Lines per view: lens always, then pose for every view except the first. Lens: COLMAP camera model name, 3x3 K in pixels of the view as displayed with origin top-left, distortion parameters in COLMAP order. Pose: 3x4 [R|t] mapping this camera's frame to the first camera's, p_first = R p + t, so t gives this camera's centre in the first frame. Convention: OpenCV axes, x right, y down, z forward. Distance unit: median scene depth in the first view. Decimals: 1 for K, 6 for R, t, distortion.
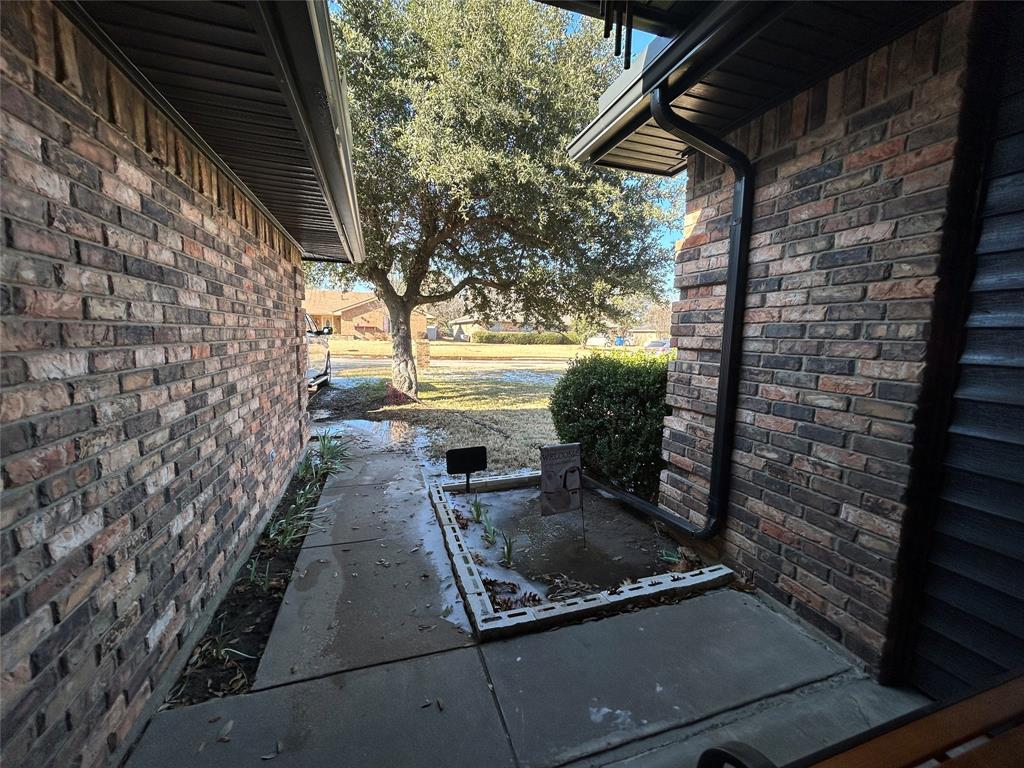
lens RADIAL K [[414.2, 0, 513.4], [0, 414.2, 383.8], [0, 0, 1]] dist [0.003571, 0.000295]
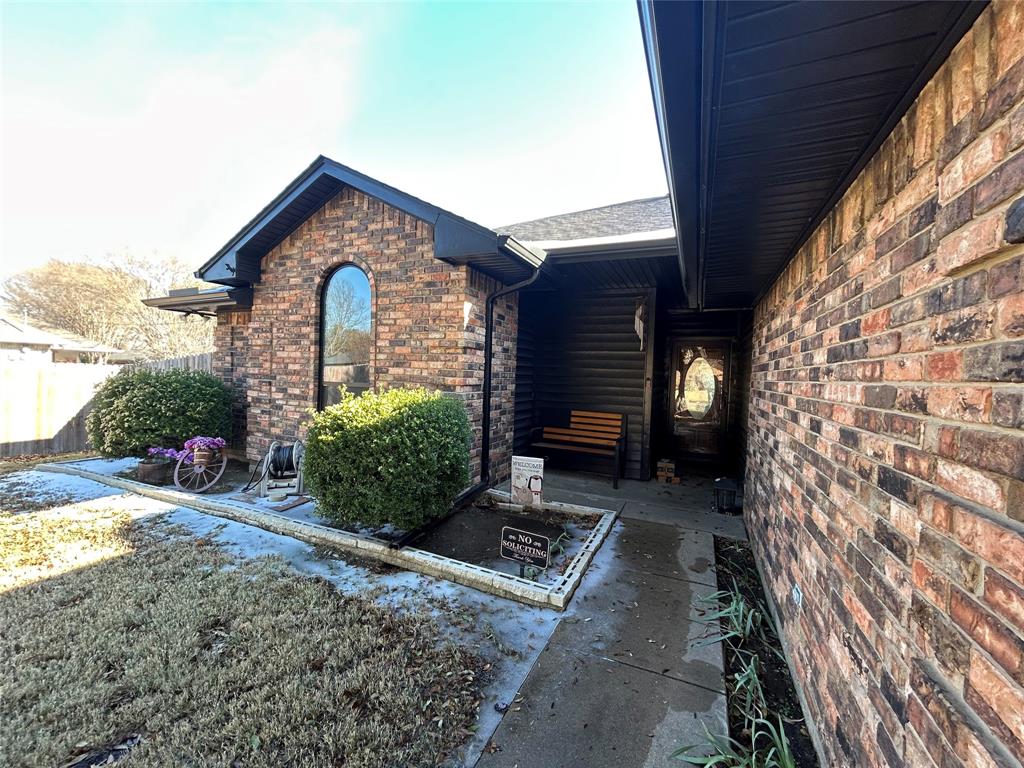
lens RADIAL K [[414.2, 0, 510.7], [0, 414.2, 384.3], [0, 0, 1]] dist [0.003571, 0.000295]
pose [[-0.734420, -0.068012, 0.675278, -0.878108], [0.026515, 0.991332, 0.128681, -0.321877], [-0.678177, 0.112411, -0.726251, 2.272470]]
